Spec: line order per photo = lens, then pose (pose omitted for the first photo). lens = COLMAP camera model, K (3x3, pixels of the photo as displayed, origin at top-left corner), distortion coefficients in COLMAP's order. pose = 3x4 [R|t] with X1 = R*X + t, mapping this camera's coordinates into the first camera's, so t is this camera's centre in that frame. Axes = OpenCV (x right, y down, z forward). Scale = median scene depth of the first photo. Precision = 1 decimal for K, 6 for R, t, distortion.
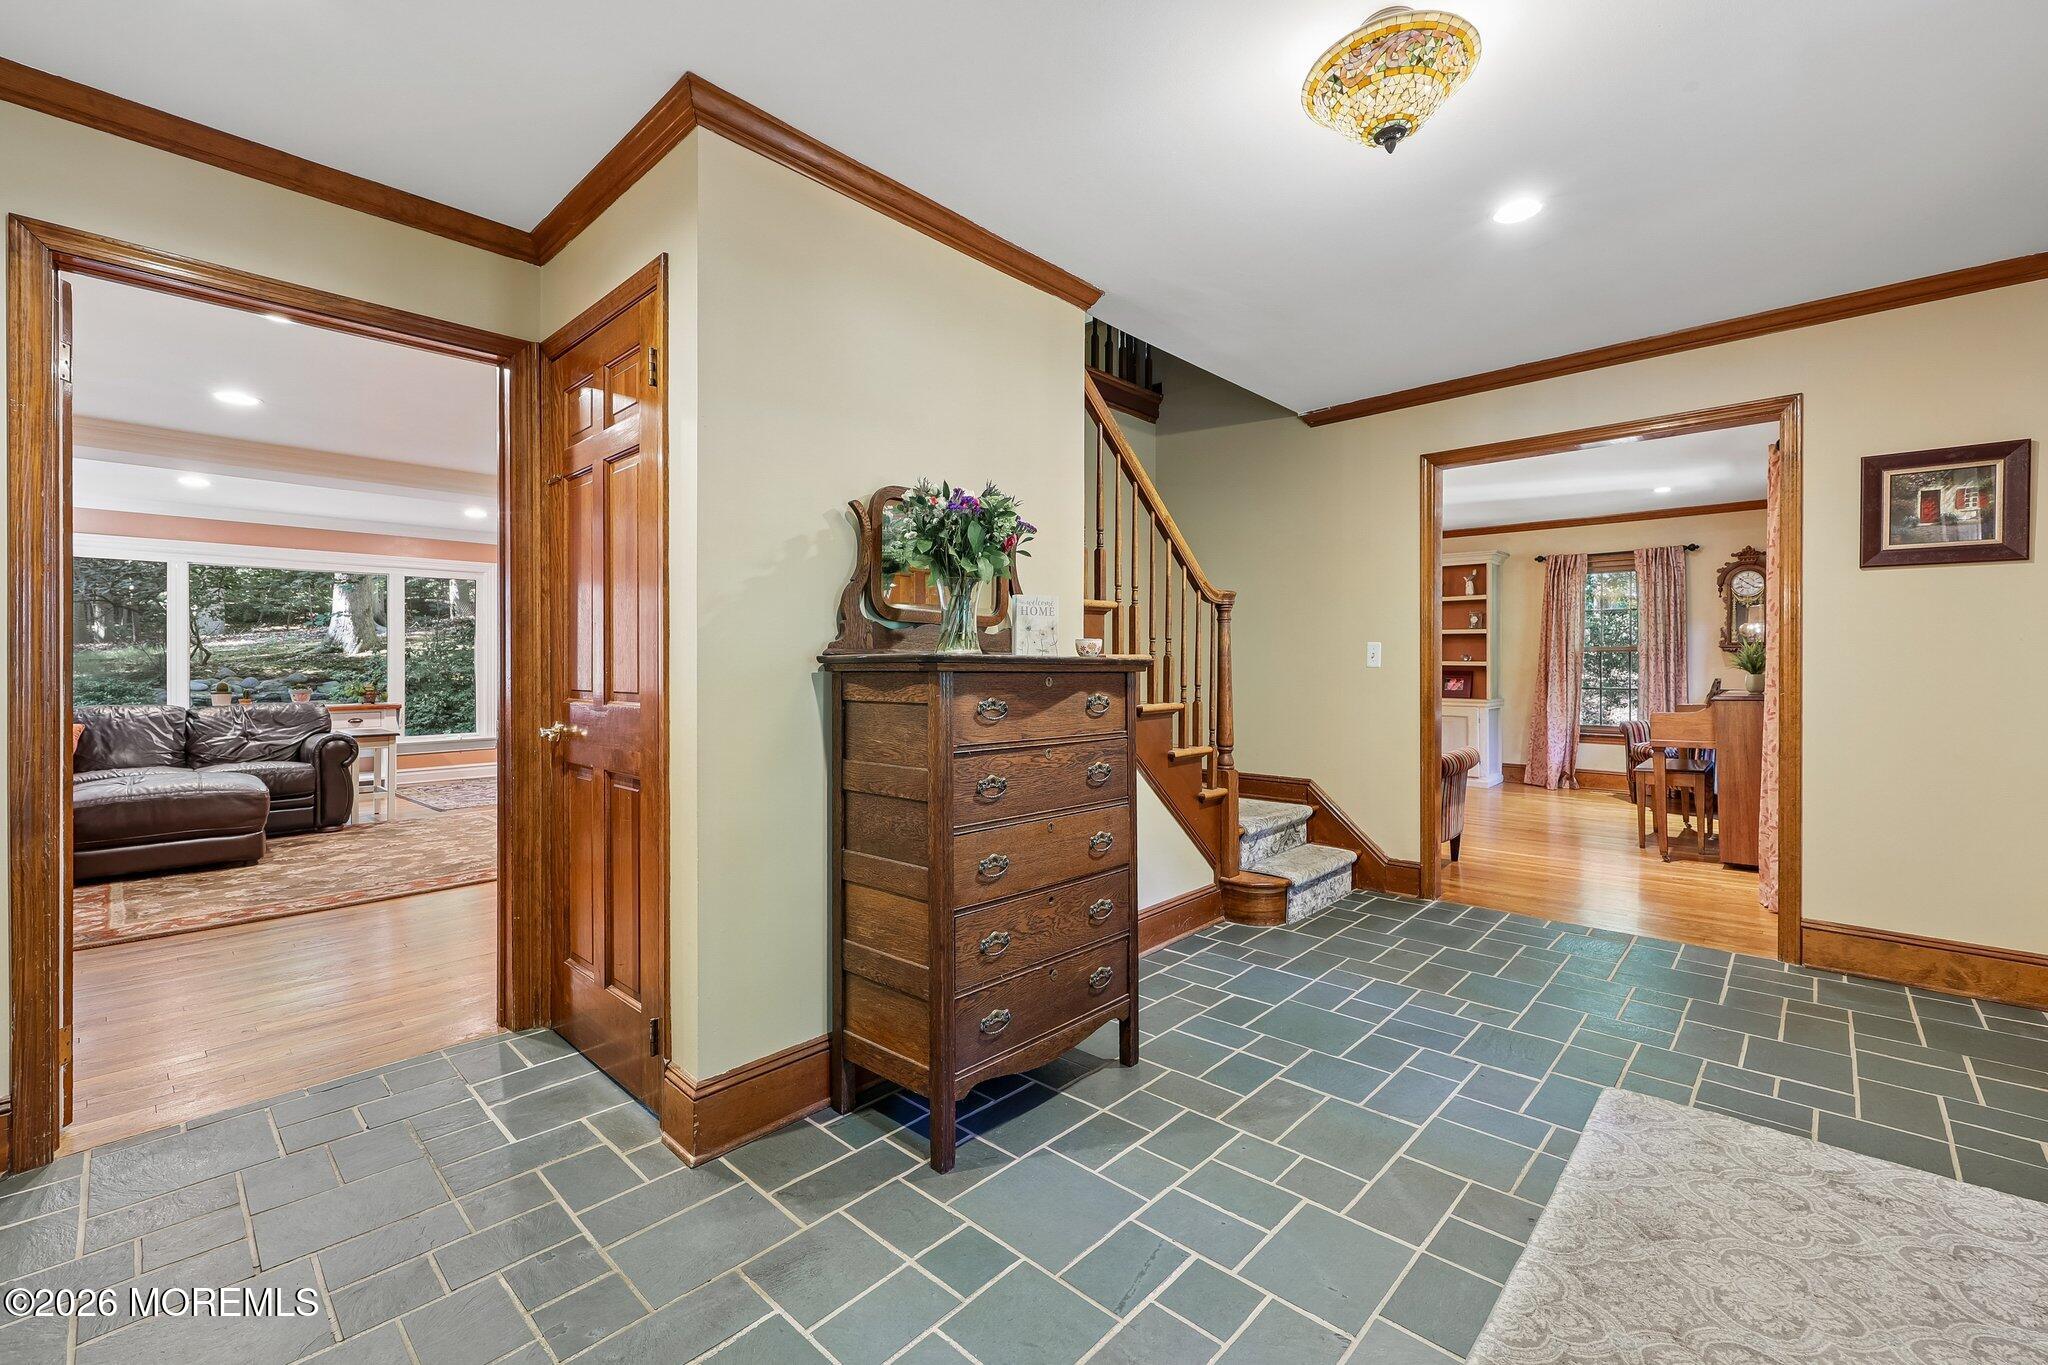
lens RADIAL K [[864.9, 0, 1017.4], [0, 864.9, 670.1], [0, 0, 1]] dist [0.003506, -0.000025]
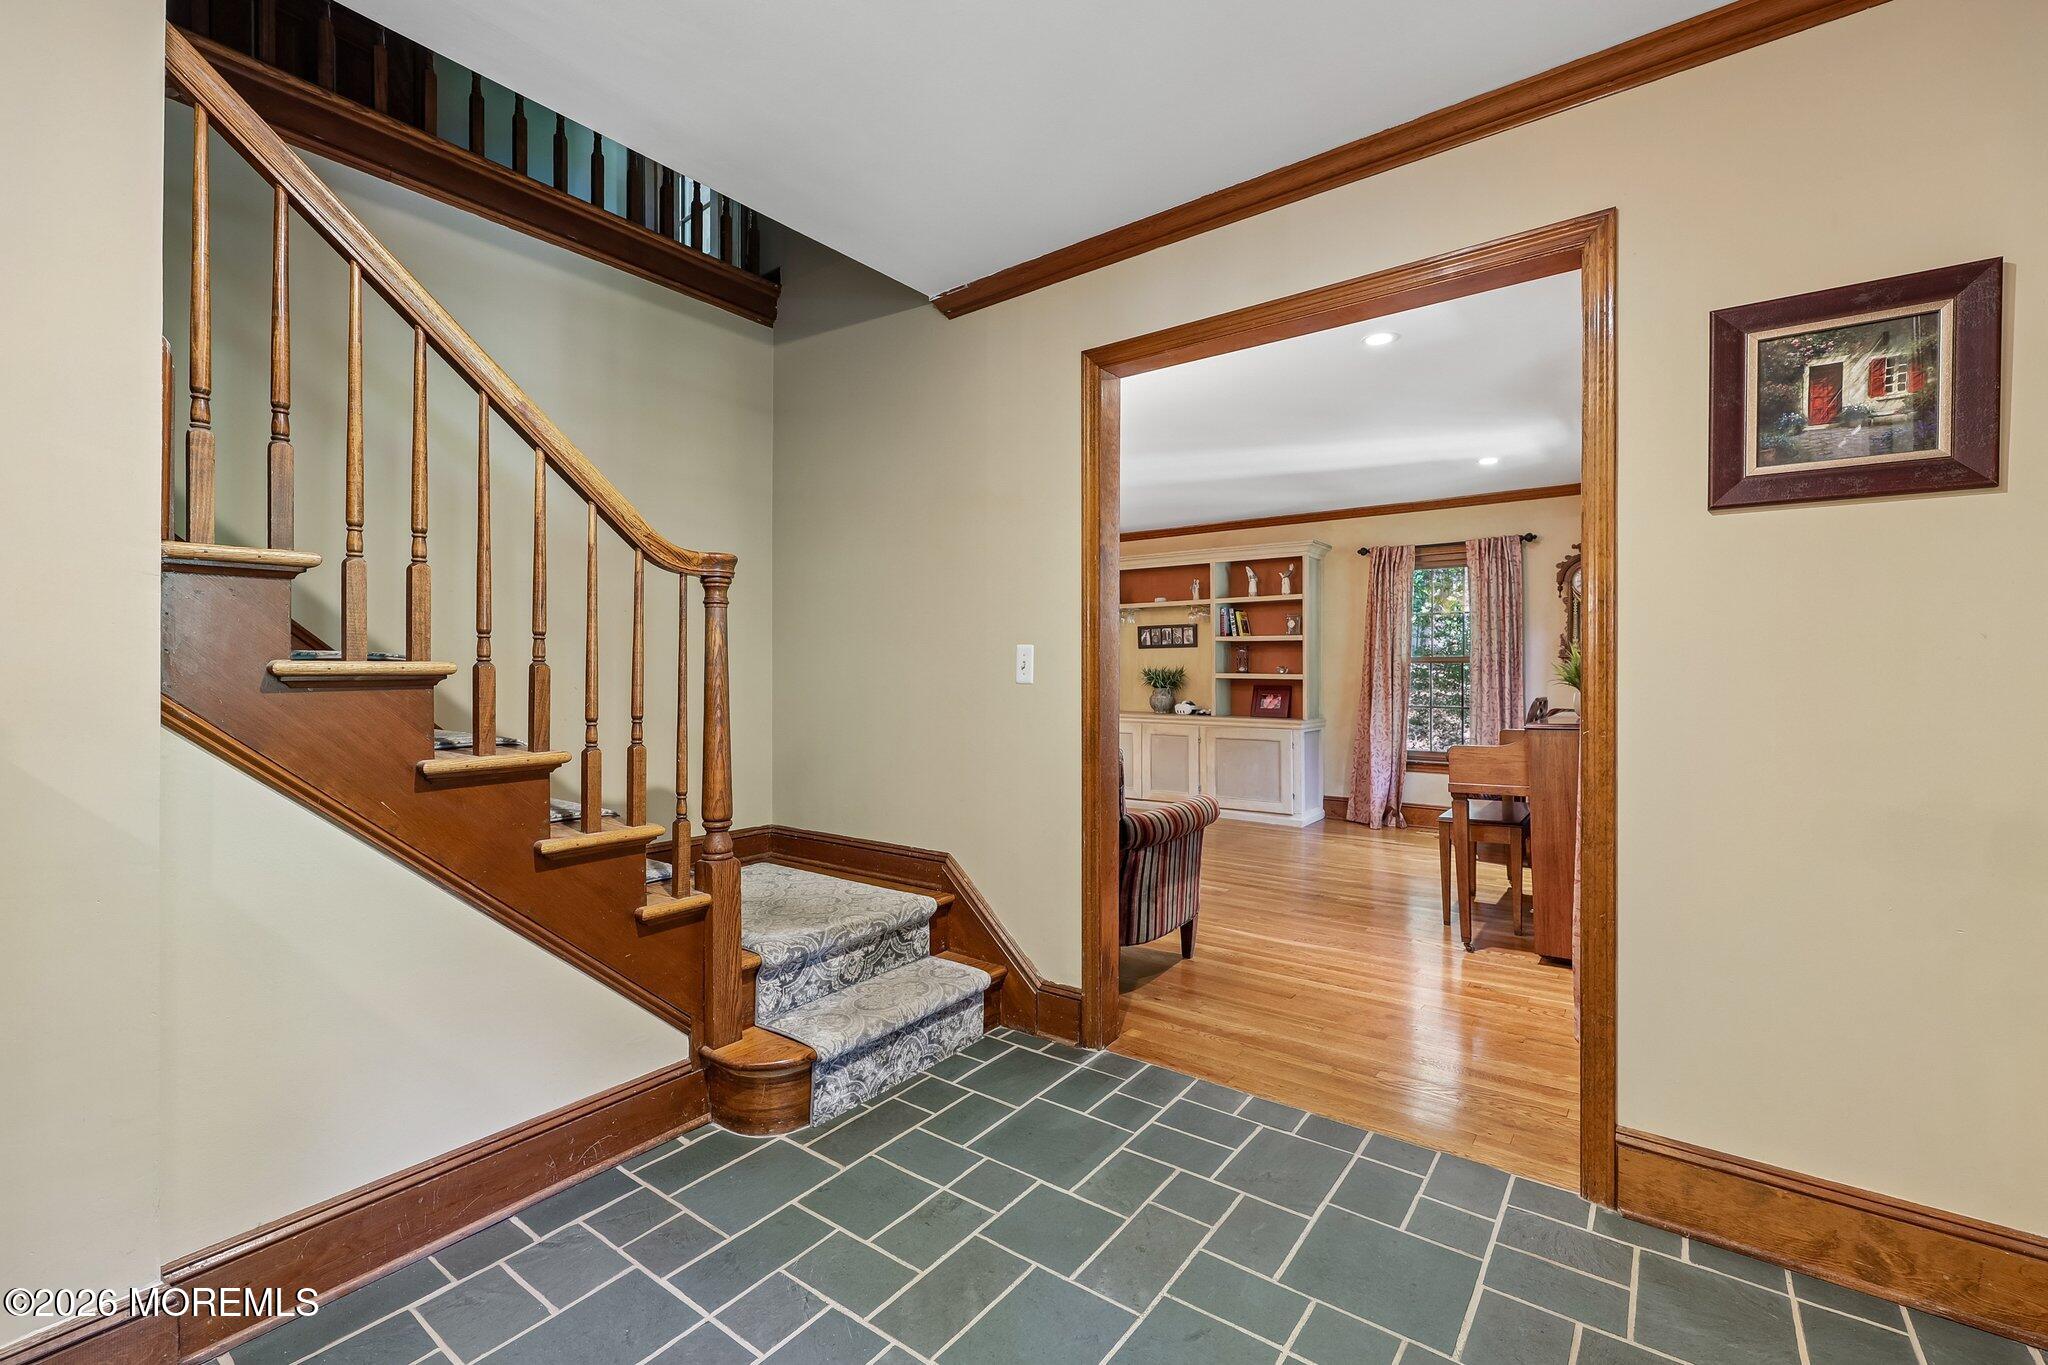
lens RADIAL K [[877.2, 0, 1016.5], [0, 877.2, 678.6], [0, 0, 1]] dist [0.002737, 0.000153]
pose [[0.995120, 0.000798, 0.098666, 0.352680], [-0.000439, 0.999993, -0.003661, -0.004882], [-0.098668, 0.003600, 0.995114, 0.359656]]
